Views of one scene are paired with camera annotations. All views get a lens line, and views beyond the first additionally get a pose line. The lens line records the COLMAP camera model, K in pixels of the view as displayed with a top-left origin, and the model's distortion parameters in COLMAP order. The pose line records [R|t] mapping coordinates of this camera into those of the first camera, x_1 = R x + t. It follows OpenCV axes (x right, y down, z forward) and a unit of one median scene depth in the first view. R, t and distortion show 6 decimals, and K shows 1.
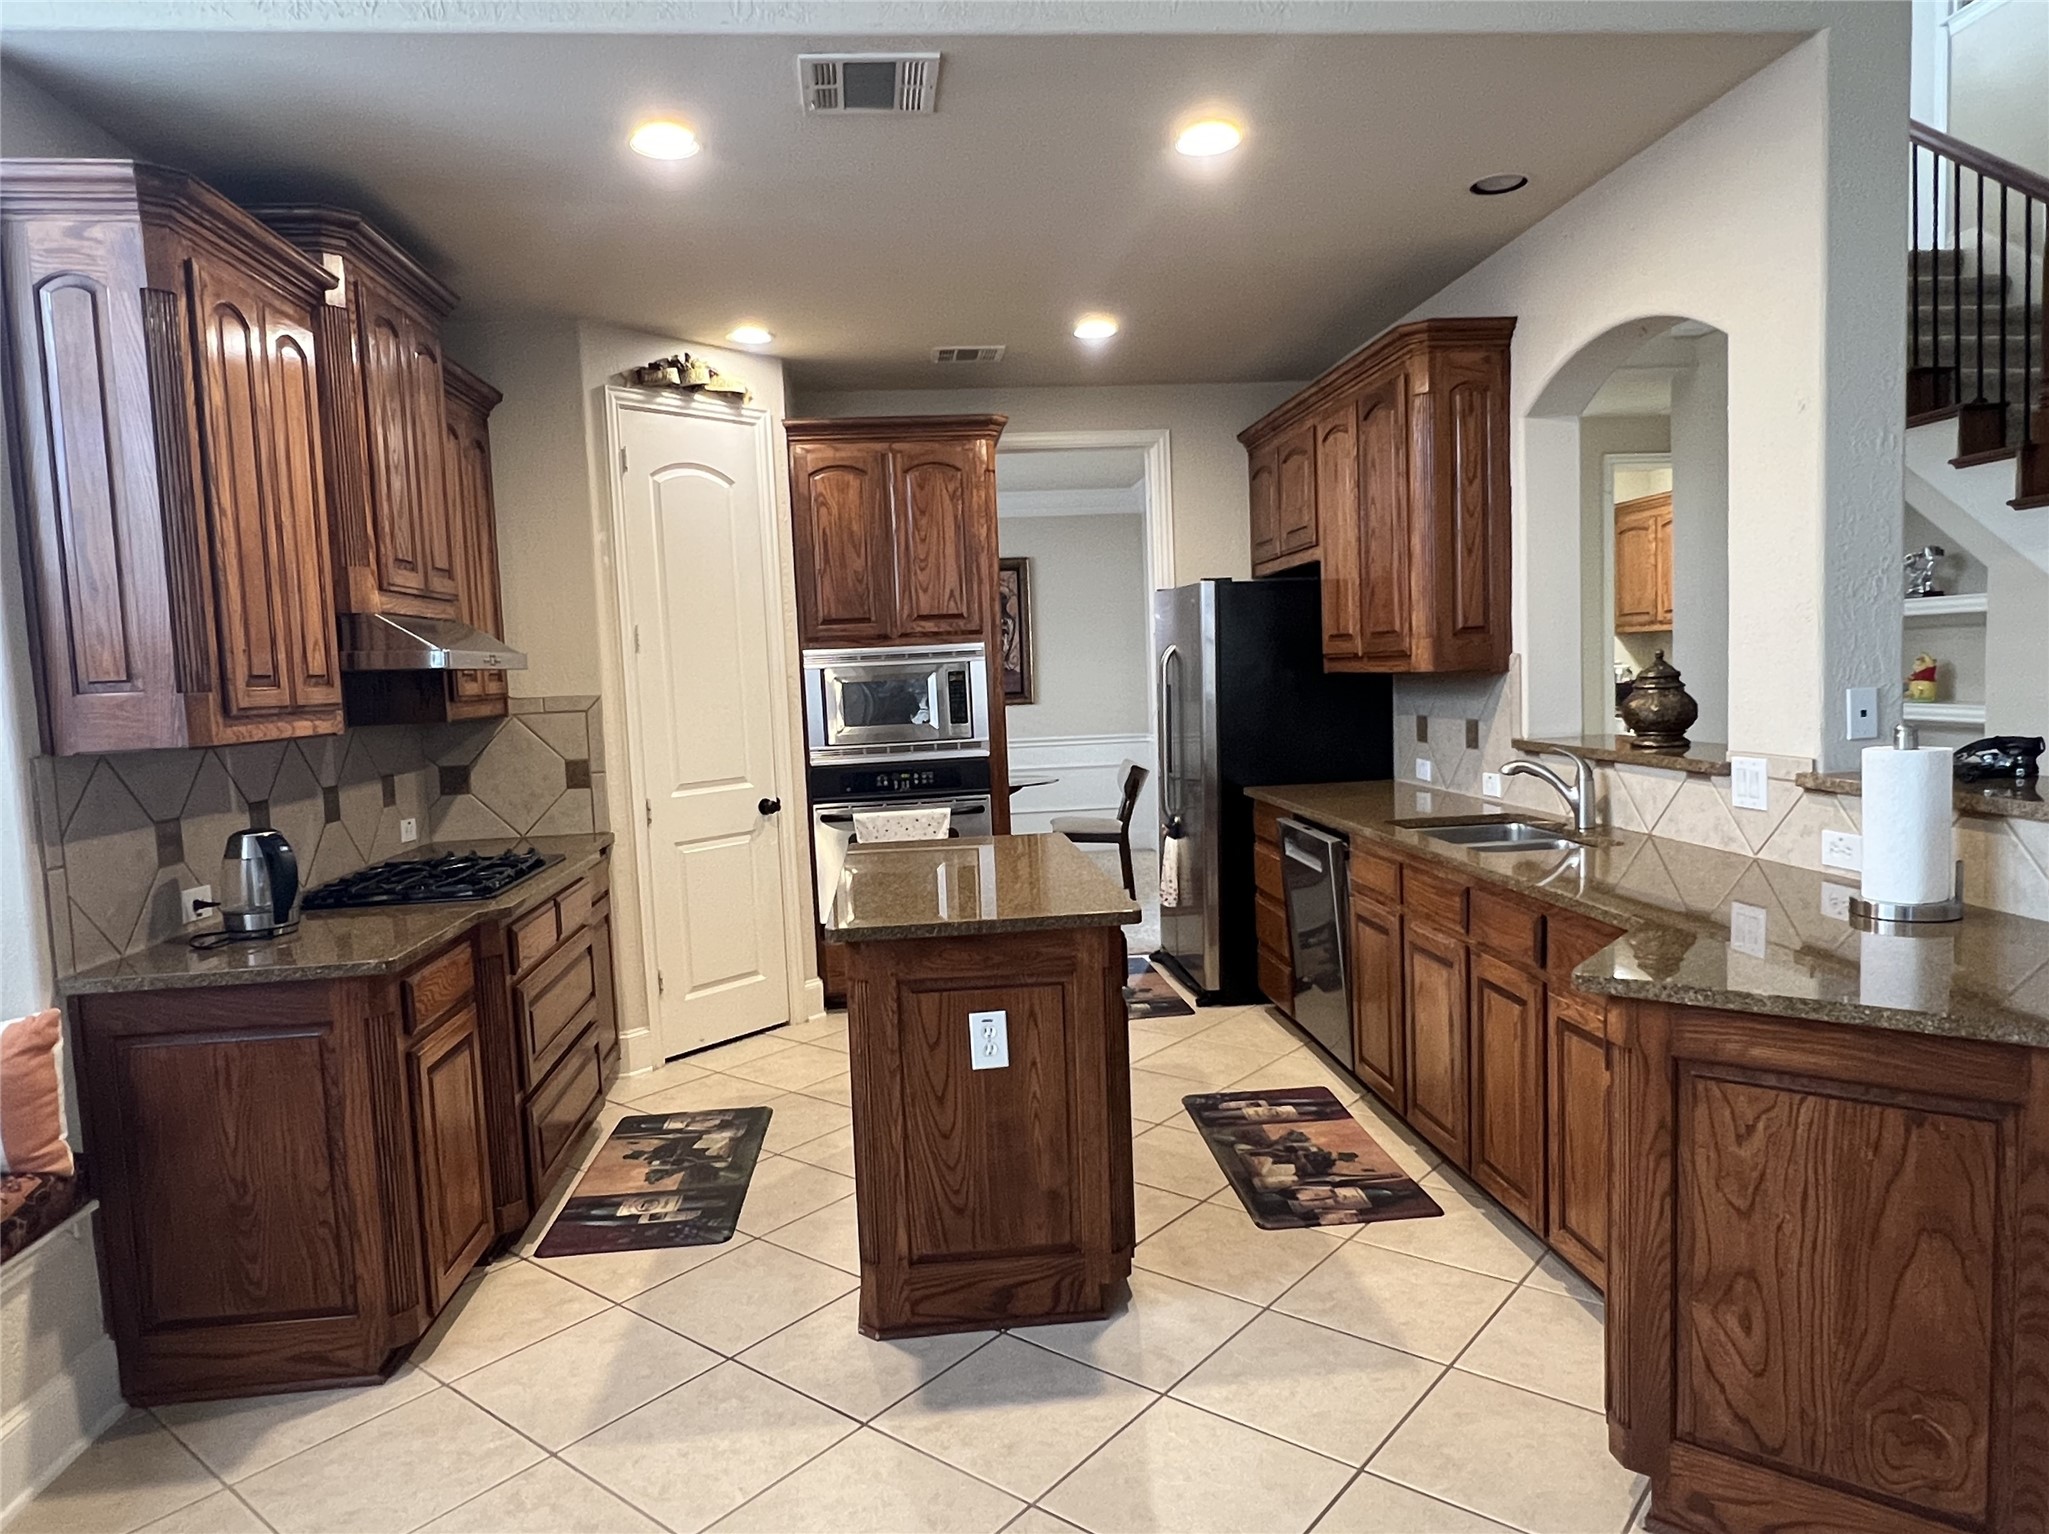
lens RADIAL K [[1310.8, 0, 1027.6], [0, 1310.8, 769.6], [0, 0, 1]] dist [0.001234, -0.000500]
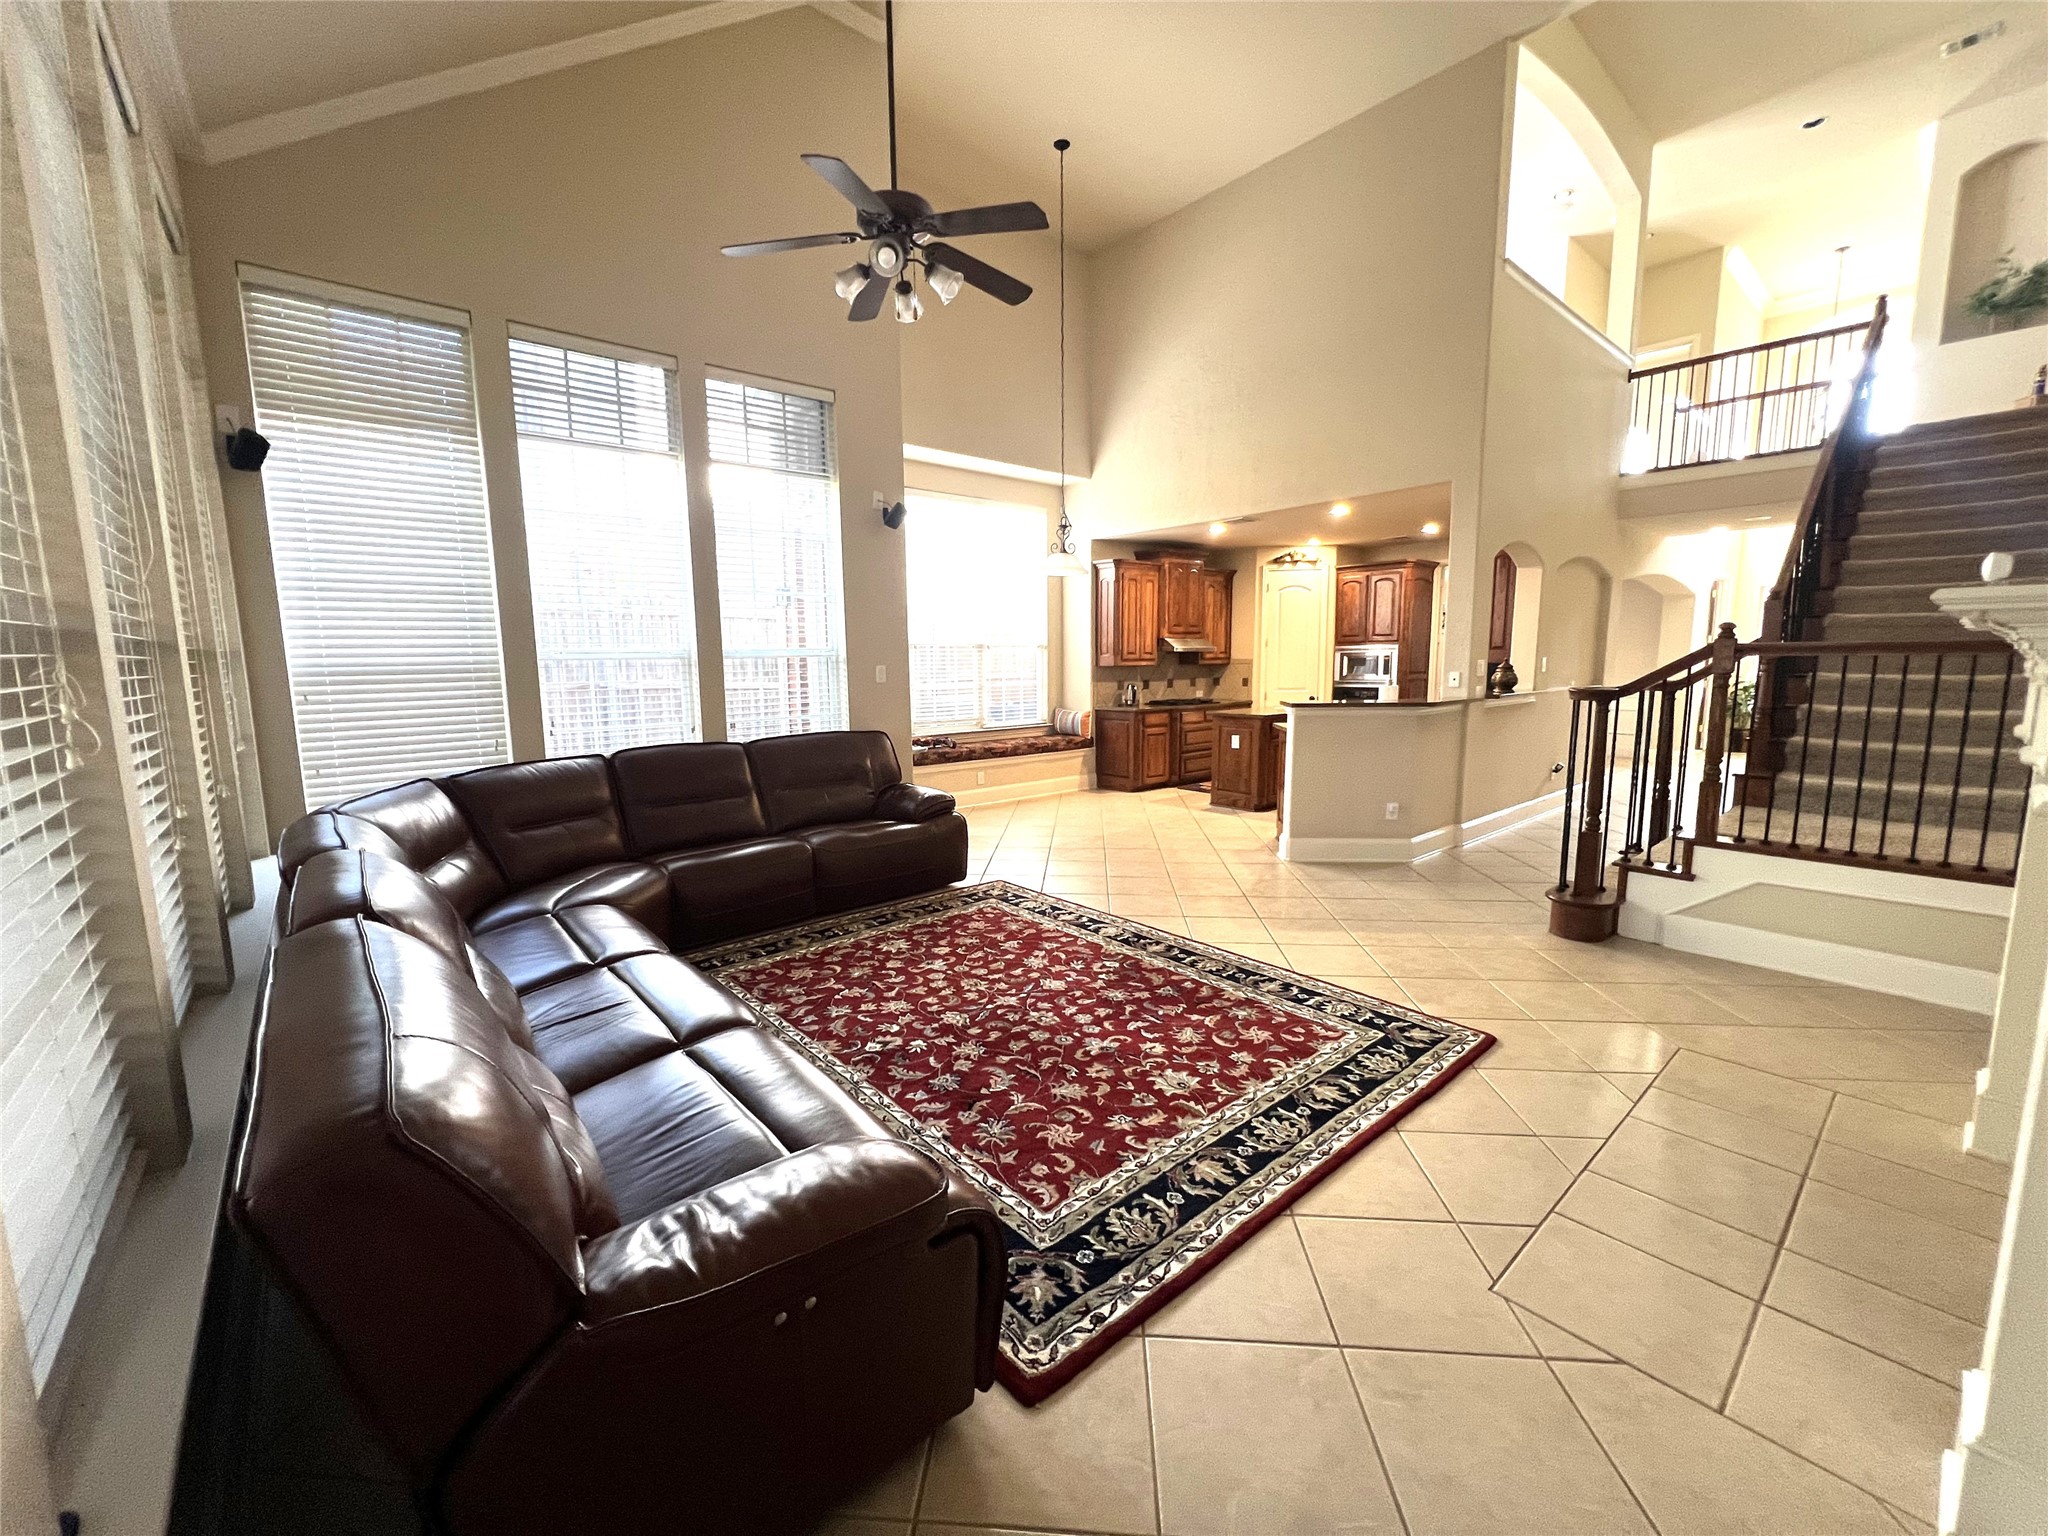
lens RADIAL K [[818.3, 0, 1027.1], [0, 818.3, 767.7], [0, 0, 1]] dist [-0.000448, 0.000192]
pose [[0.577977, 0.147103, -0.802685, 1.566765], [-0.080114, 0.989096, 0.123579, 0.009368], [0.812111, -0.007120, 0.583460, -1.025387]]
